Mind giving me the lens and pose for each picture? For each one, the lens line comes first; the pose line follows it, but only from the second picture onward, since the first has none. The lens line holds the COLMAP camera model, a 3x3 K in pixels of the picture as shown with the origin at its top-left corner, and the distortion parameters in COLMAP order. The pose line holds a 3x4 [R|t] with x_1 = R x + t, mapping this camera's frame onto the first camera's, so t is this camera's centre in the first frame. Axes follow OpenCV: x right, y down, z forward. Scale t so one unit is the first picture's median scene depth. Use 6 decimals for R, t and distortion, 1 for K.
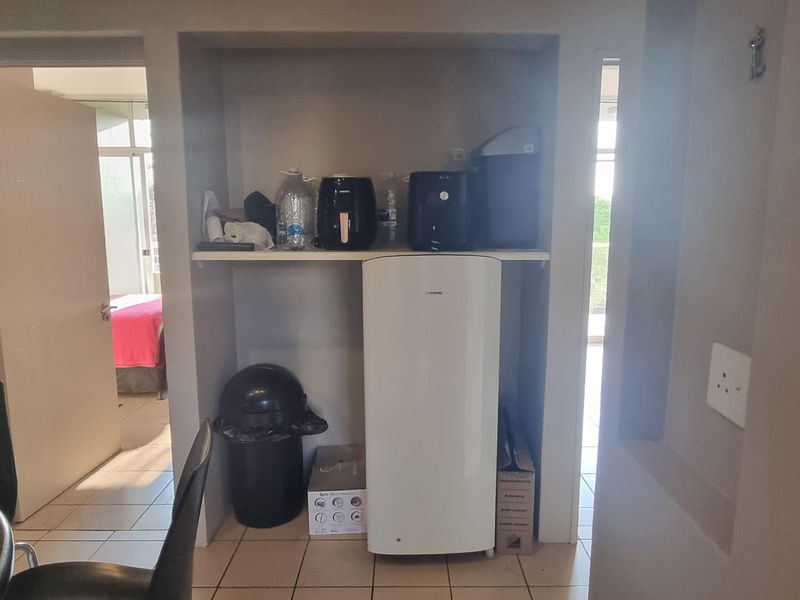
lens RADIAL K [[539.8, 0, 403.0], [0, 539.8, 299.0], [0, 0, 1]] dist [0.003092, -0.004019]
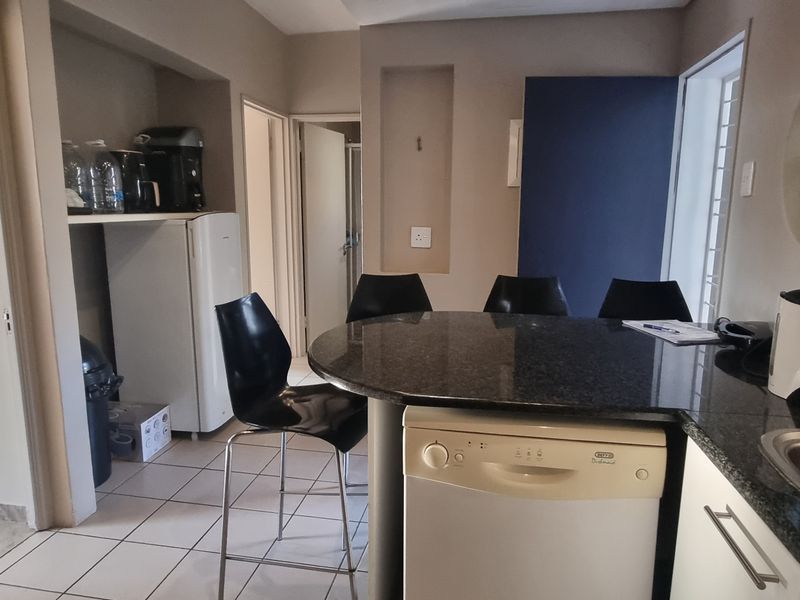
lens RADIAL K [[539.8, 0, 402.5], [0, 539.8, 299.5], [0, 0, 1]] dist [0.003092, -0.004019]
pose [[0.182983, -0.171856, 0.967979, -1.199564], [0.148810, 0.978100, 0.145522, 0.010642], [-0.971788, 0.117417, 0.204550, 0.194781]]
